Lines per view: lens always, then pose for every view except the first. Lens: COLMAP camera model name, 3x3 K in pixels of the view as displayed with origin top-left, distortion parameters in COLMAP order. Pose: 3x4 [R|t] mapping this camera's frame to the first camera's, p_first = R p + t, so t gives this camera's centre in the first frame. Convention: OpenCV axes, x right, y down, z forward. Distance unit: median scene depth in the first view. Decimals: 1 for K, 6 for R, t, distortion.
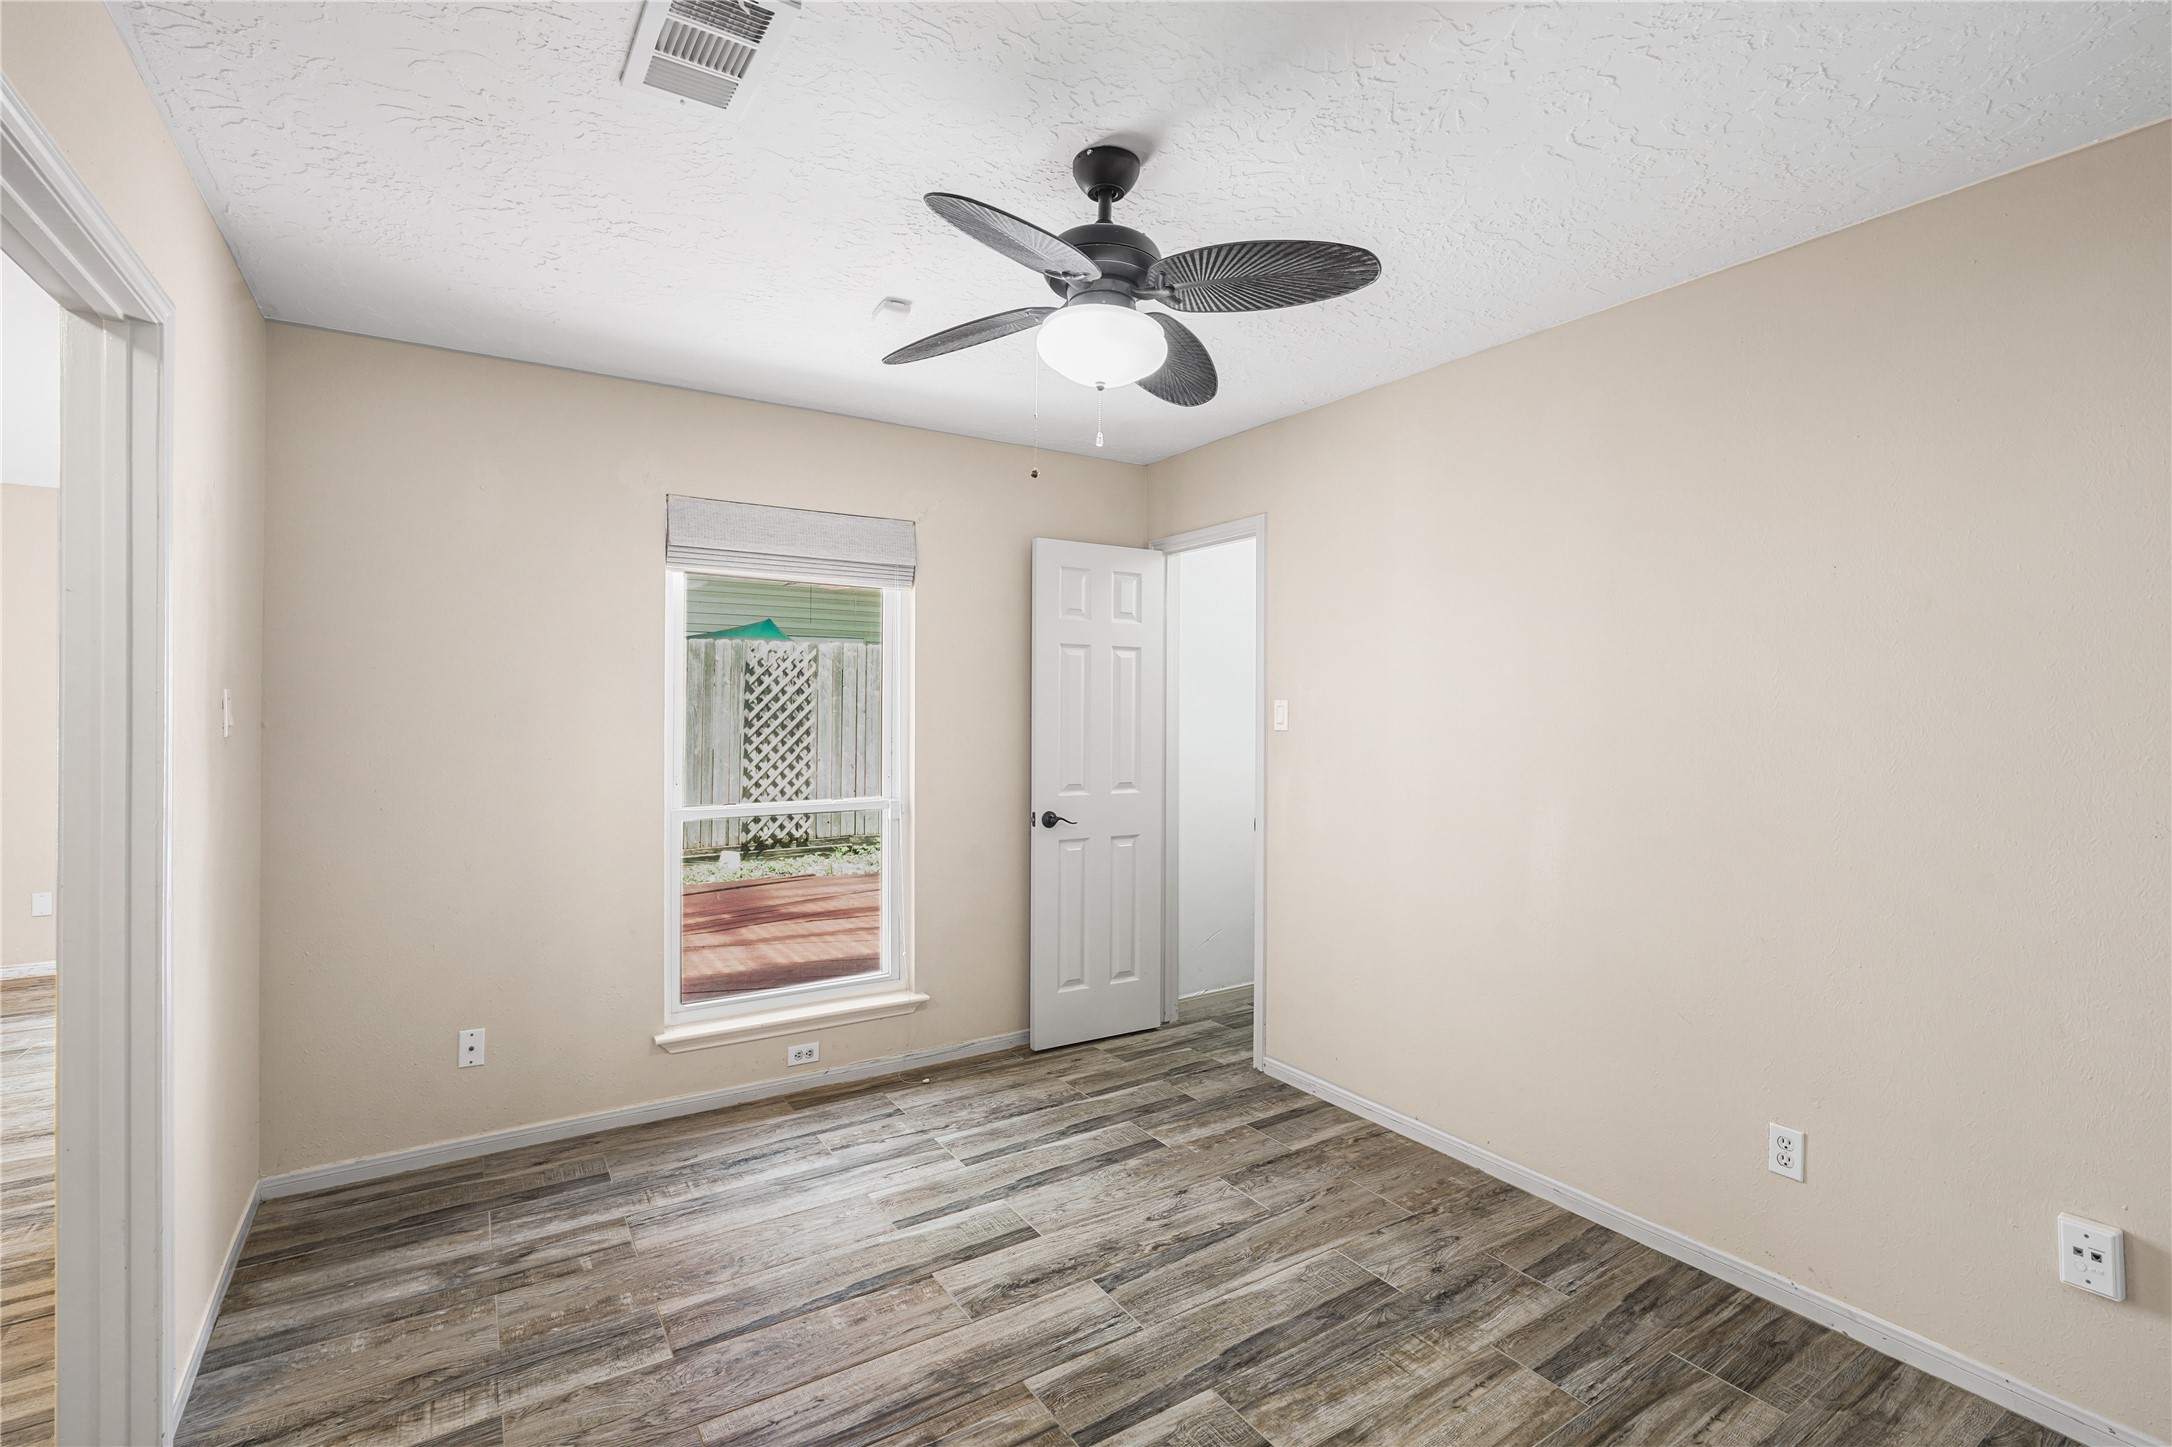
lens RADIAL K [[987.3, 0, 1097.7], [0, 987.3, 685.5], [0, 0, 1]] dist [-0.018225, 0.008319]
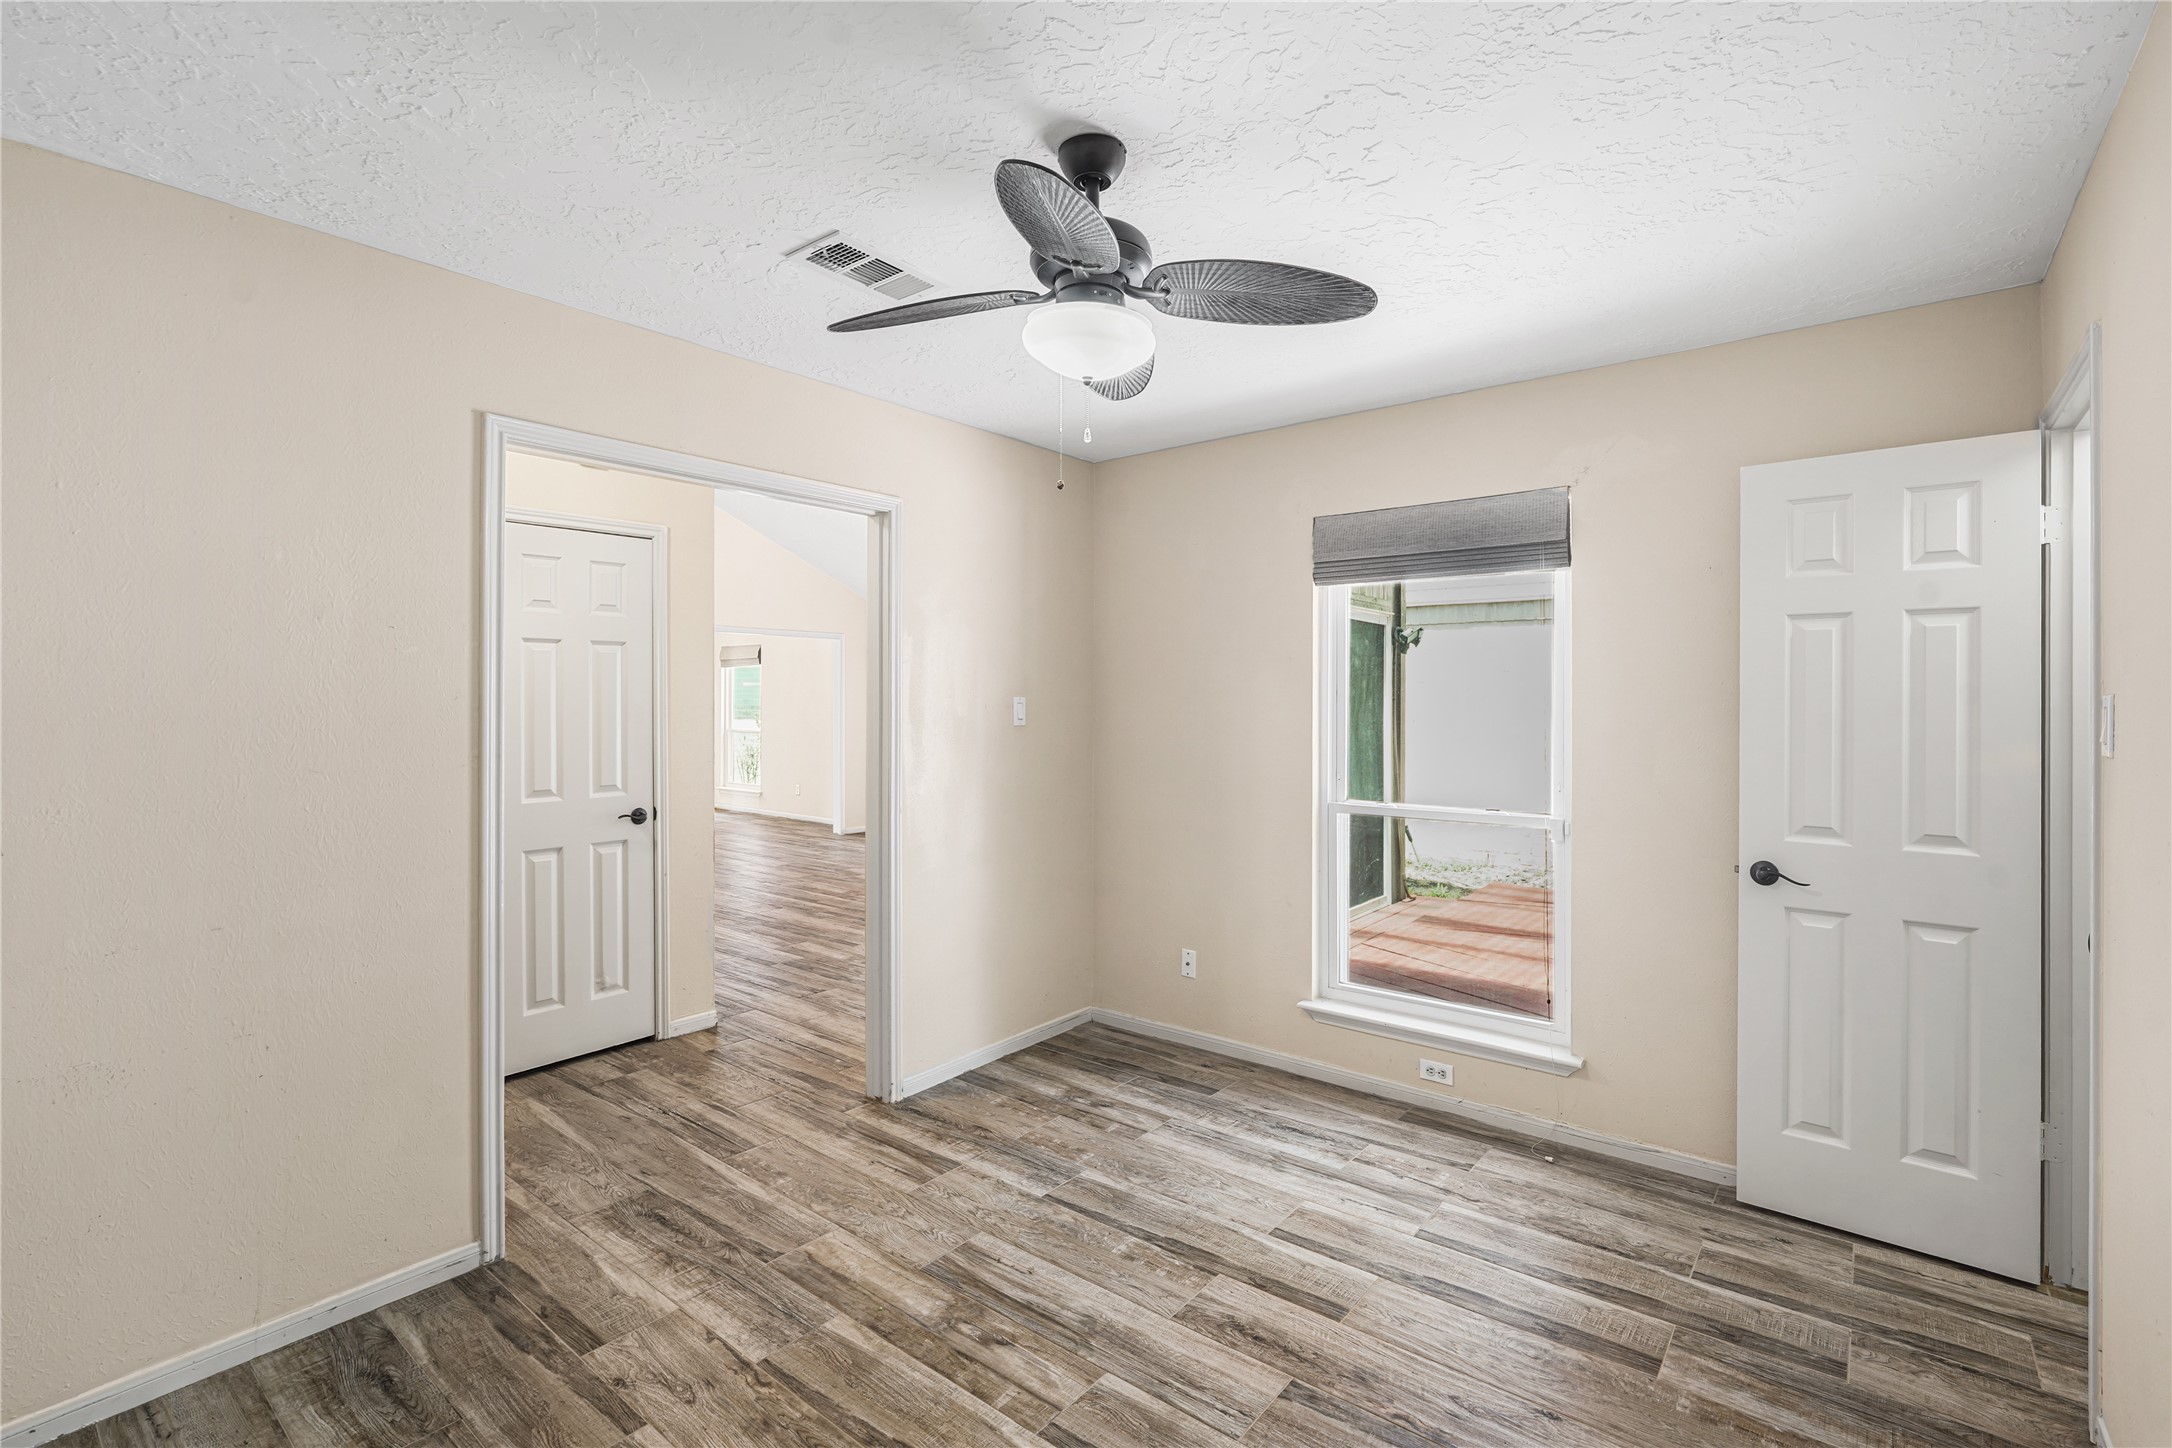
lens RADIAL K [[987.3, 0, 1074.5], [0, 987.3, 676.7], [0, 0, 1]] dist [-0.018225, 0.008319]
pose [[0.304434, -0.028416, -0.952109, 0.587549], [0.019535, 0.999531, -0.023585, 0.007864], [0.952333, -0.011420, 0.304847, 0.433910]]
